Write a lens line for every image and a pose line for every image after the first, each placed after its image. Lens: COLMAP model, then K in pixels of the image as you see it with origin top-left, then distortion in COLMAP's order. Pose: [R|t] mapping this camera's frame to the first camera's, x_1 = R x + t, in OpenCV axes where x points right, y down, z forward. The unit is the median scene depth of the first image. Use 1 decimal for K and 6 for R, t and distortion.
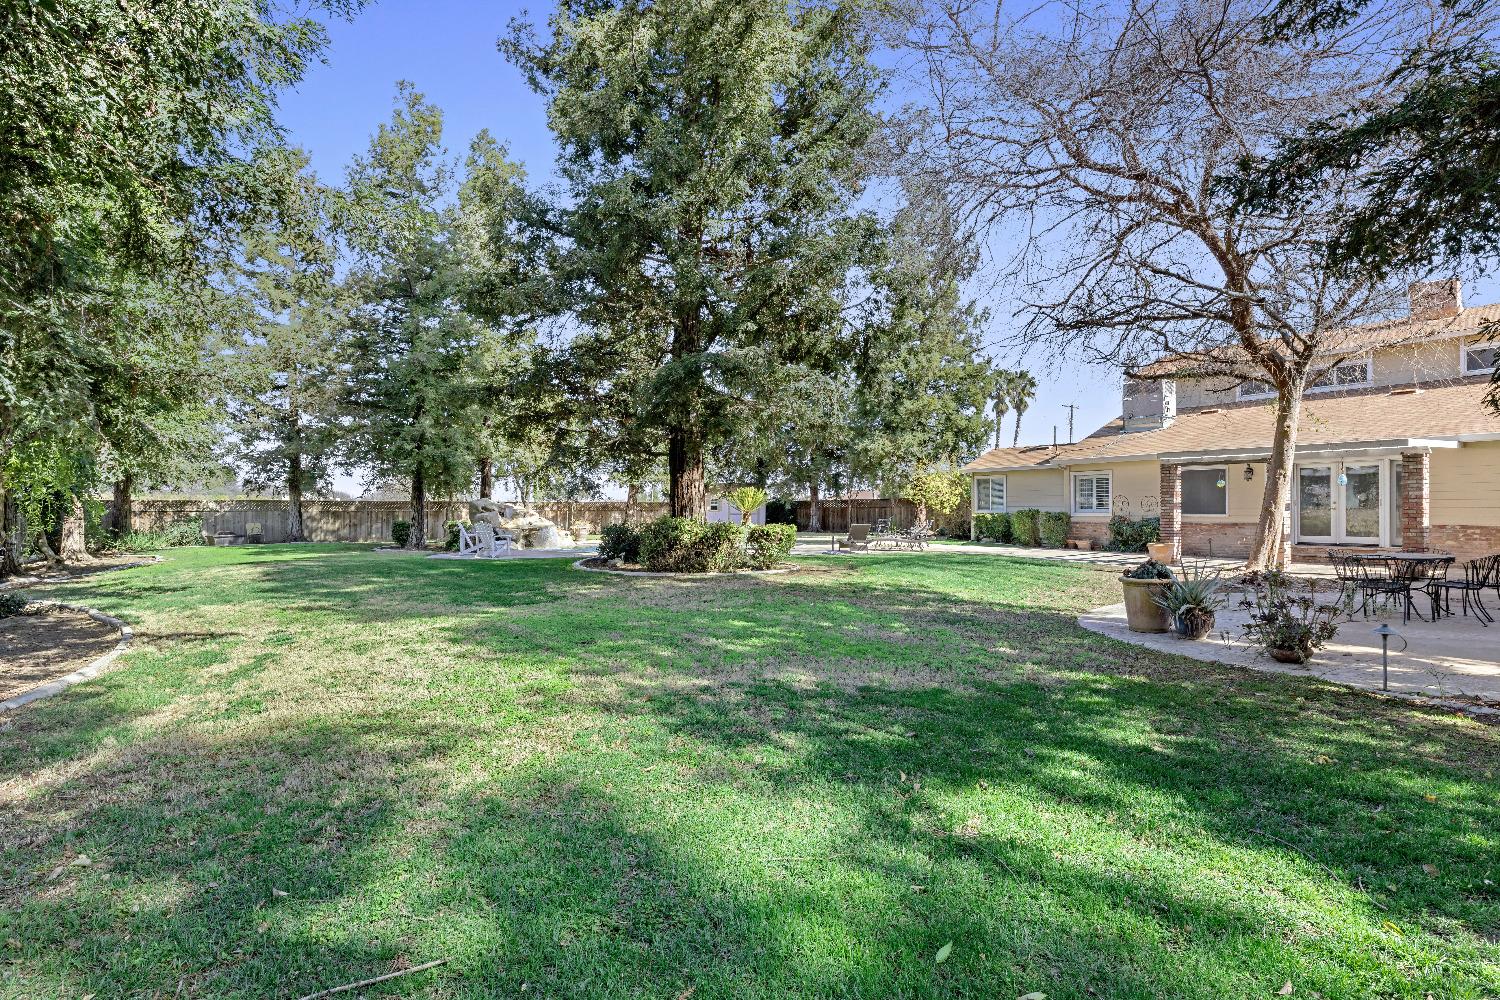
lens RADIAL K [[762.6, 0, 747.2], [0, 762.6, 504.5], [0, 0, 1]] dist [0.000953, -0.000453]
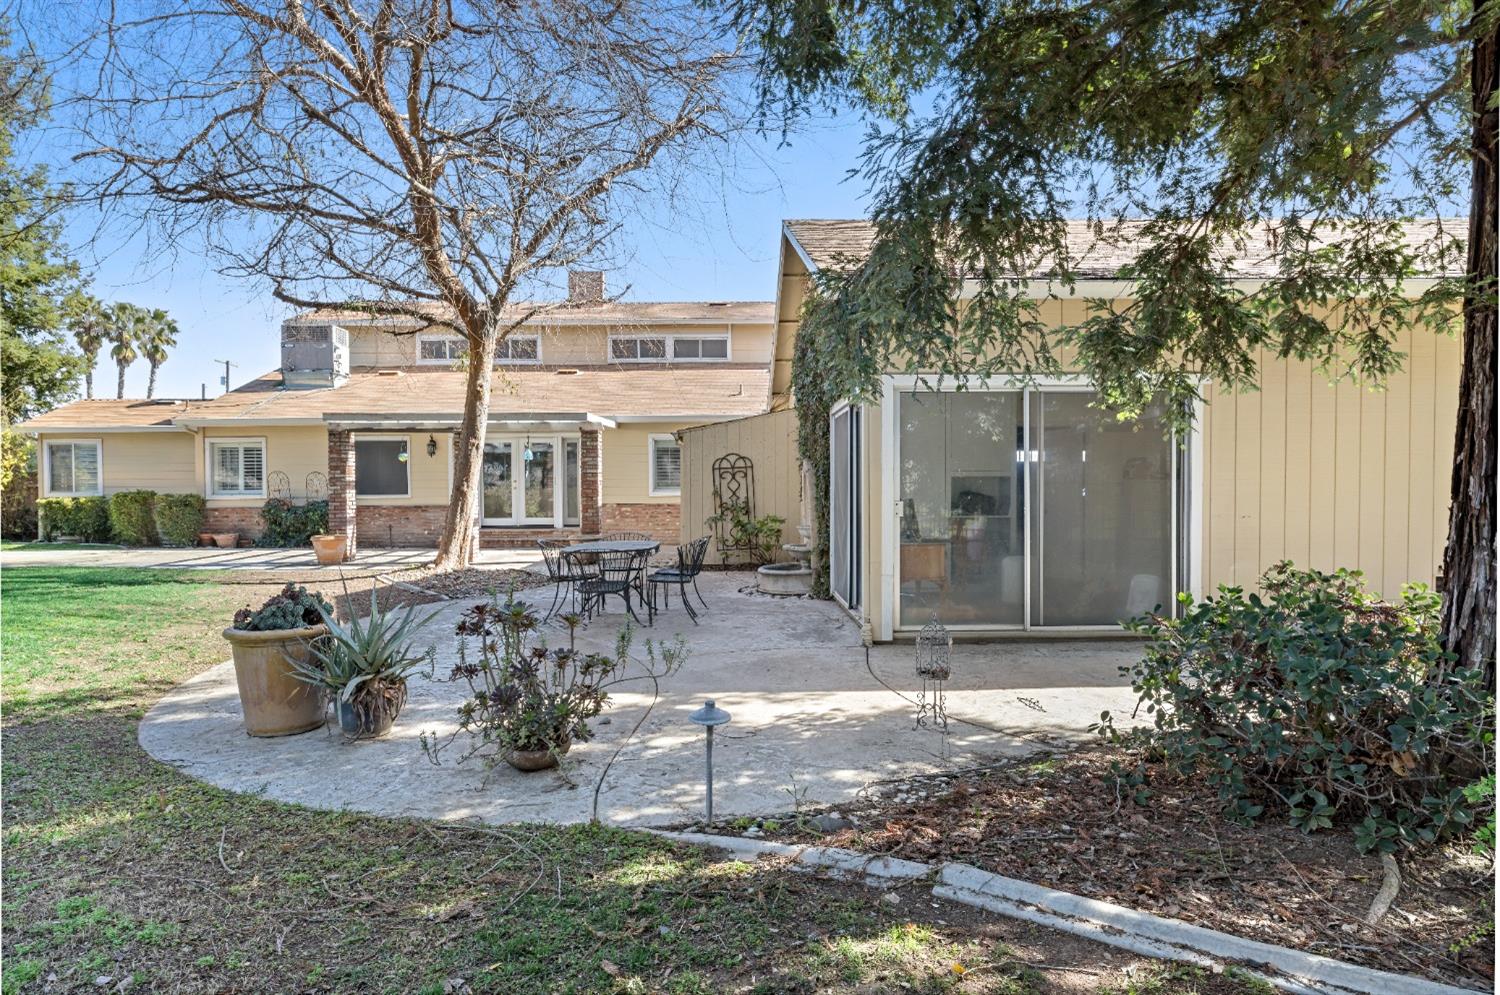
lens RADIAL K [[816.5, 0, 748.1], [0, 816.5, 501.0], [0, 0, 1]] dist [-0.002473, -0.002087]
pose [[0.572392, -0.016764, 0.819809, 0.121834], [0.000428, 0.999797, 0.020146, 0.001465], [-0.819980, -0.011181, 0.572283, 0.206160]]
